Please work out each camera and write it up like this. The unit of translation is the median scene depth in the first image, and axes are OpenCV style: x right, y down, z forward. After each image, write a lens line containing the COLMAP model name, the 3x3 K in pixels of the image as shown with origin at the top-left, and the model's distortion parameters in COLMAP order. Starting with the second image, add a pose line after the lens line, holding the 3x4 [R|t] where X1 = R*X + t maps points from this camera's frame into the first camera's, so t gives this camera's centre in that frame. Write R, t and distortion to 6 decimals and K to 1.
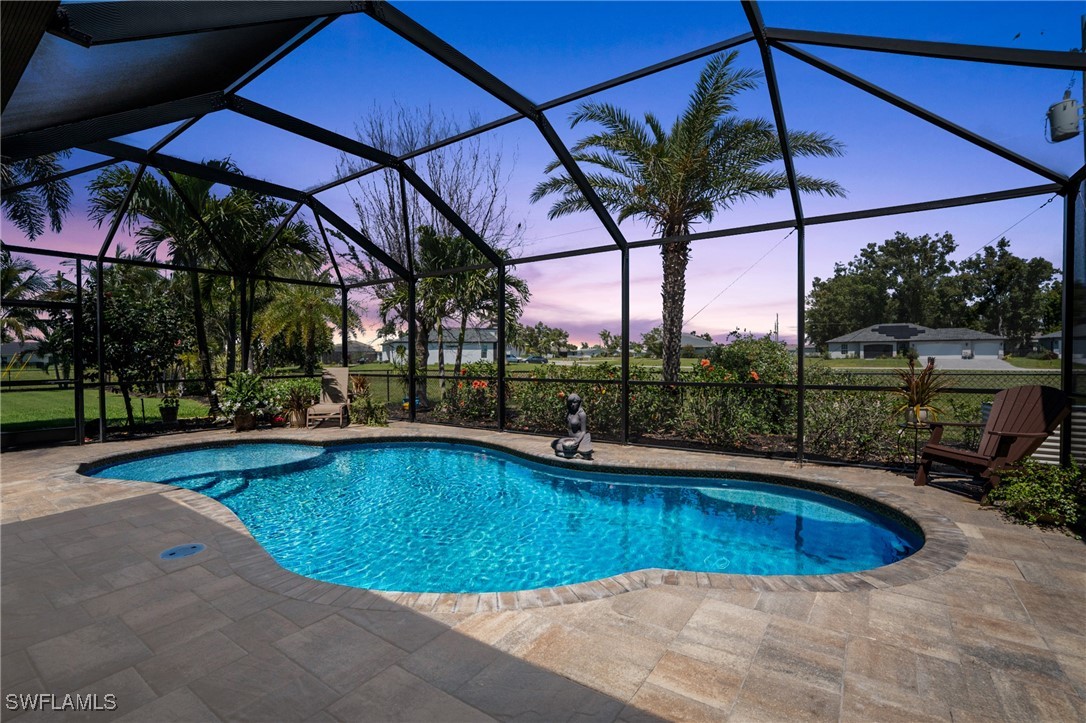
lens RADIAL K [[486.6, 0, 541.8], [0, 486.6, 358.0], [0, 0, 1]] dist [-0.004143, -0.000382]
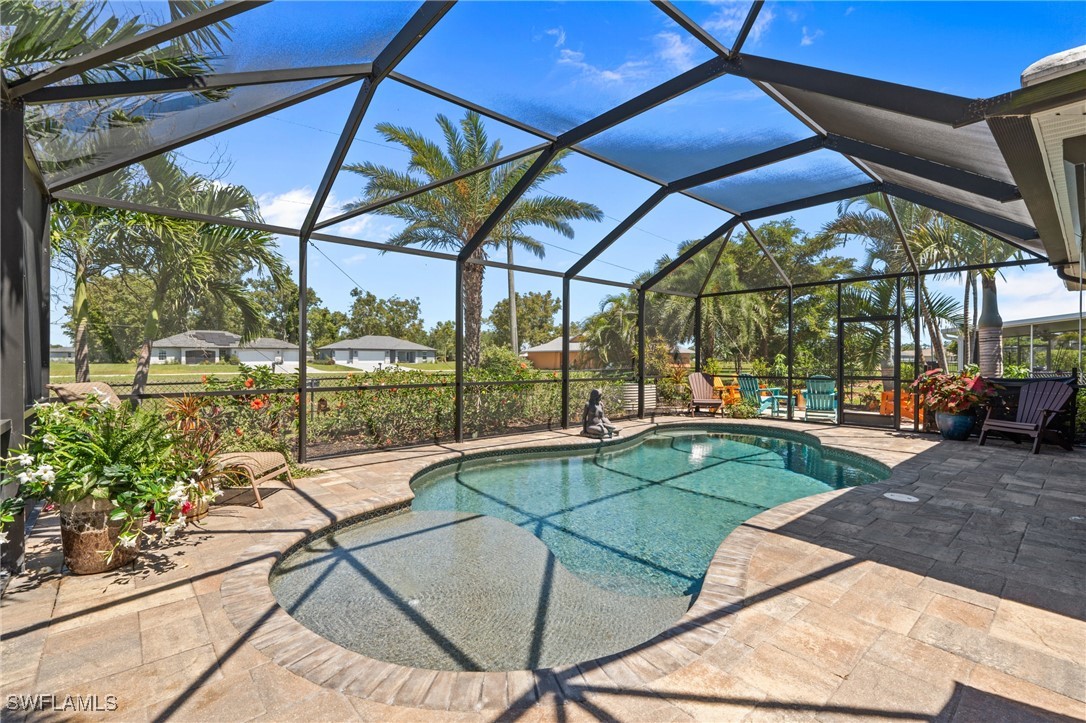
lens RADIAL K [[477.1, 0, 536.1], [0, 477.1, 360.4], [0, 0, 1]] dist [0.015790, -0.000054]
pose [[0.234823, 0.003406, 0.972032, -0.120100], [0.004292, 0.999980, -0.004541, 0.000489], [-0.972029, 0.005238, 0.234804, 0.087180]]
